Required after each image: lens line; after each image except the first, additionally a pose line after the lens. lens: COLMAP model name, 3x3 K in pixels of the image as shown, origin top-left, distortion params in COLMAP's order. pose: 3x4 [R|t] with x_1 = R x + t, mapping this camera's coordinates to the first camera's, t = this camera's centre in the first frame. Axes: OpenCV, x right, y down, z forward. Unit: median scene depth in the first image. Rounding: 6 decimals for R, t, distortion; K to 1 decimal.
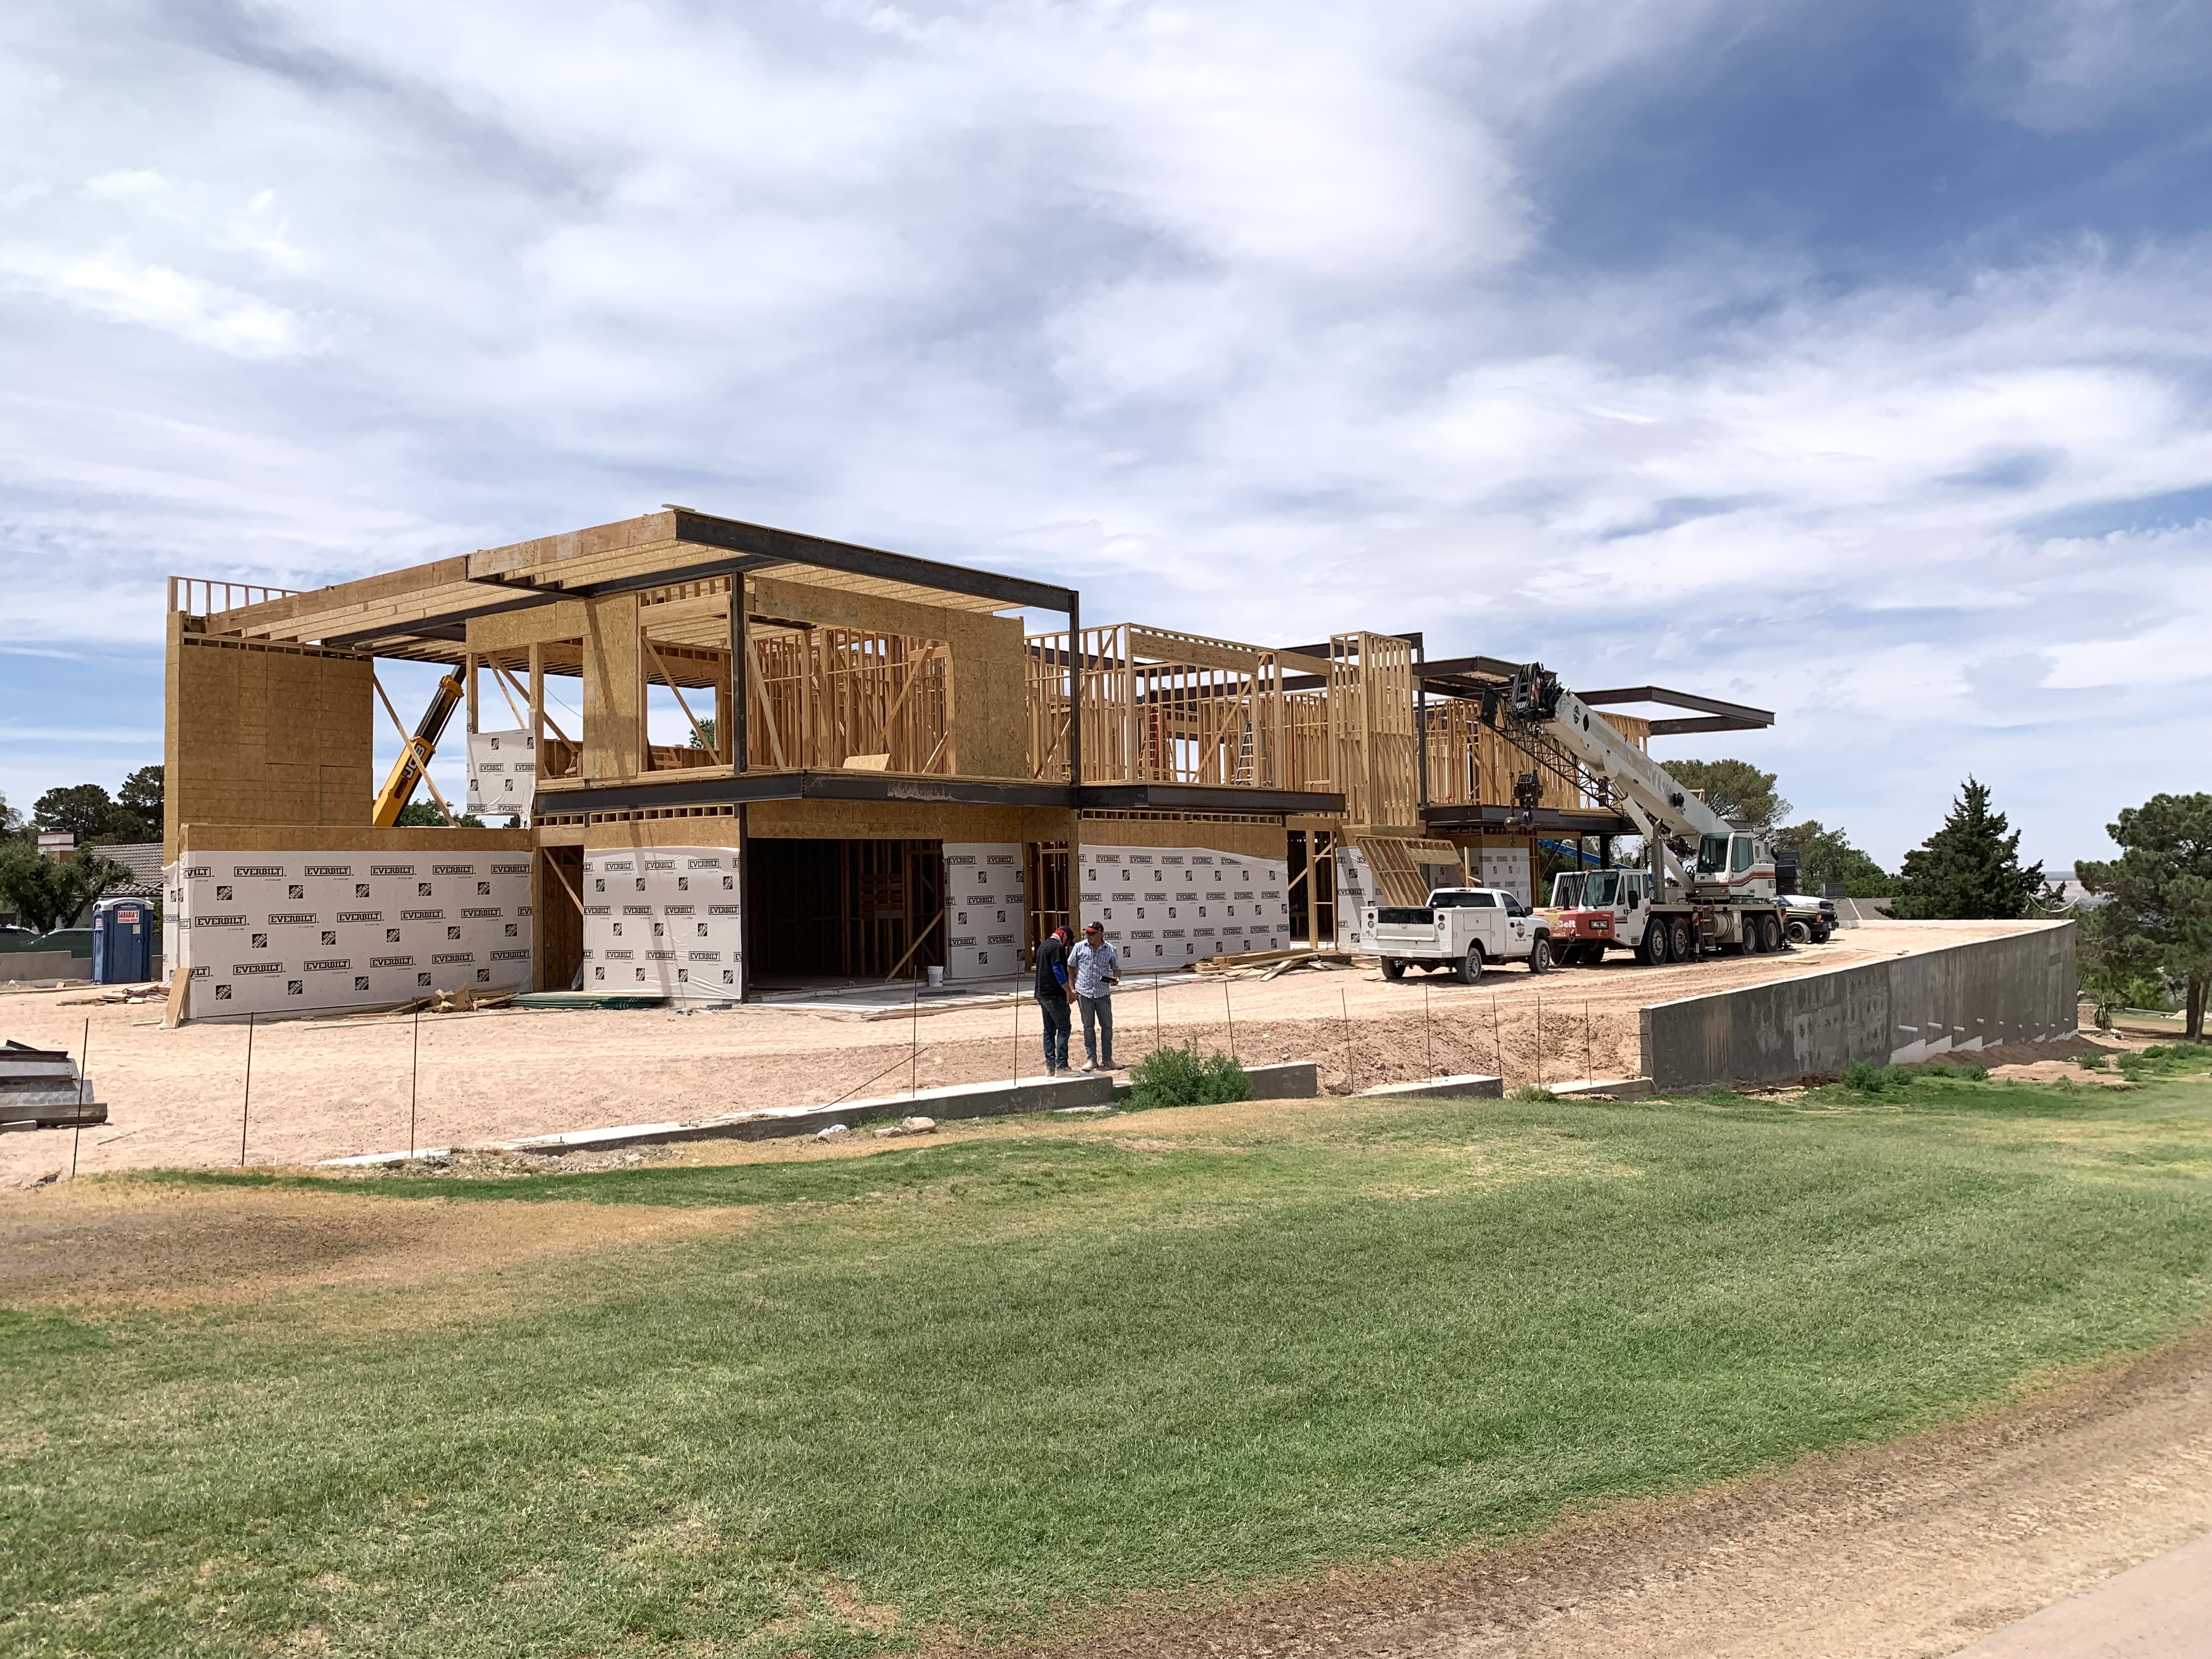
lens RADIAL K [[1658.8, 0, 1106.0], [0, 1658.8, 829.5], [0, 0, 1]] dist [-0.006407, -0.004252]
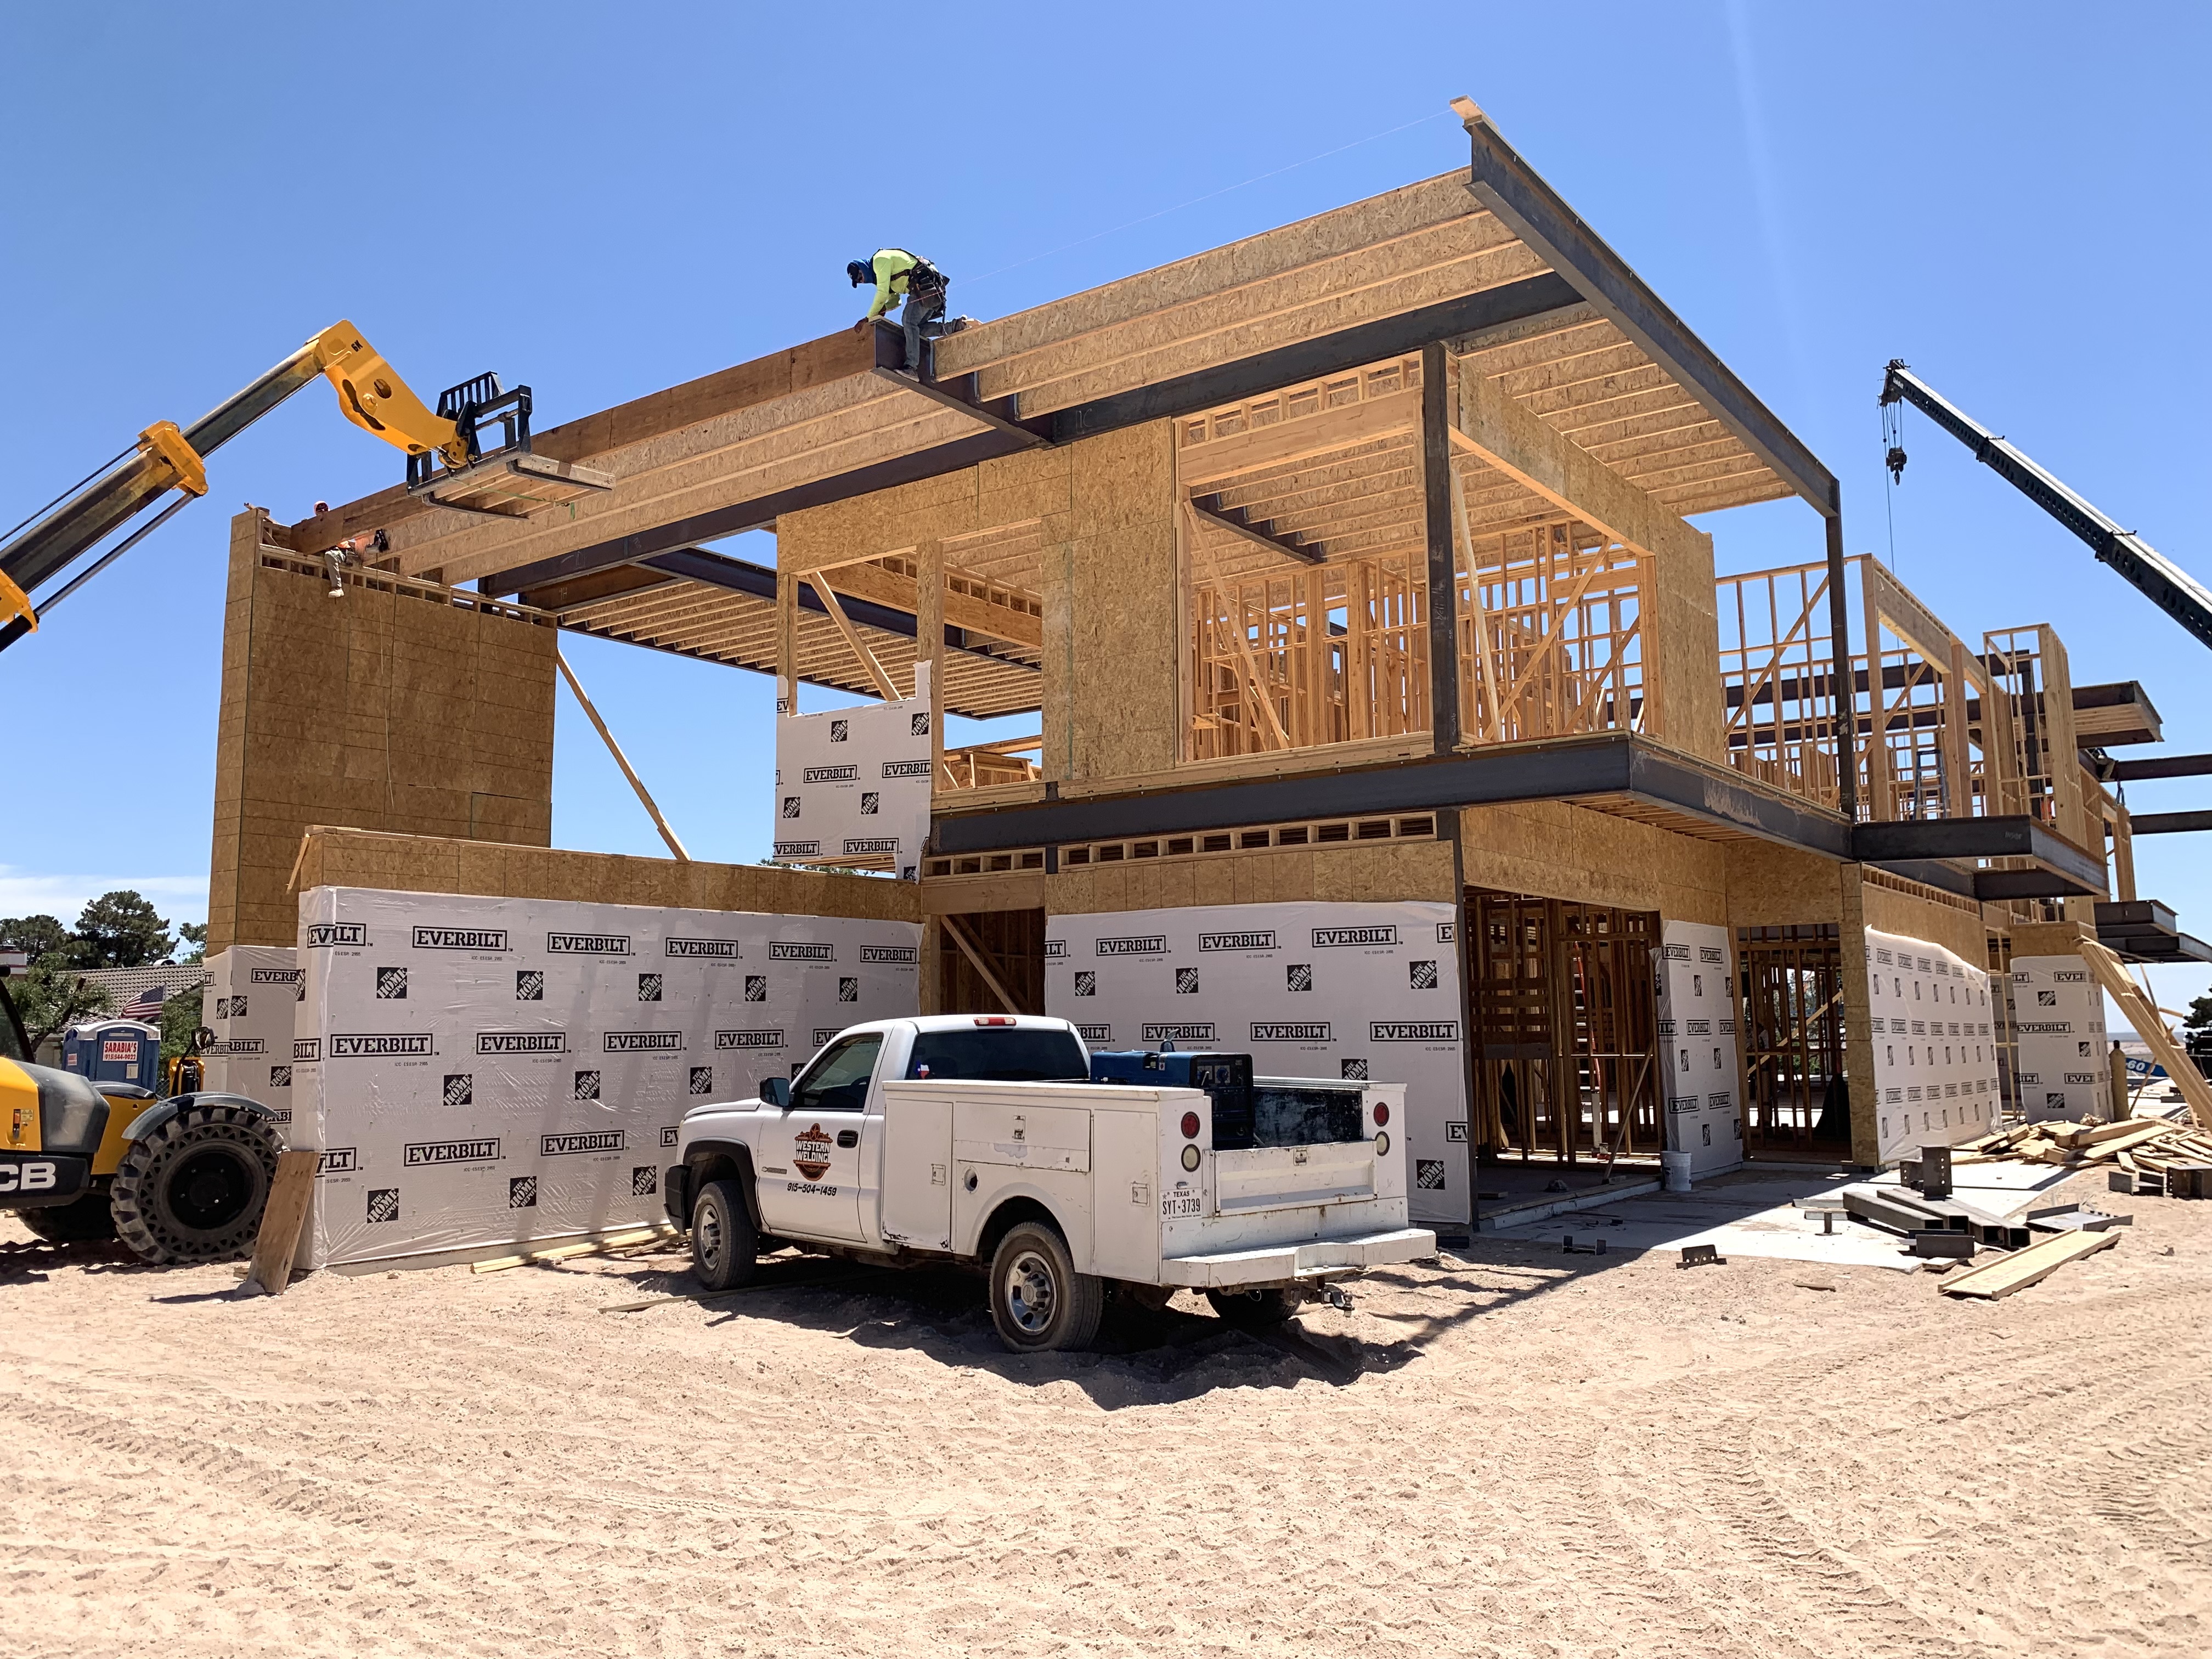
lens RADIAL K [[1694.4, 0, 1108.9], [0, 1694.4, 861.3], [0, 0, 1]] dist [-0.007361, -0.008136]
pose [[0.999868, 0.008055, 0.014135, -0.272268], [-0.007023, 0.997404, -0.071660, 0.029167], [-0.014675, 0.071551, 0.997329, 0.422695]]
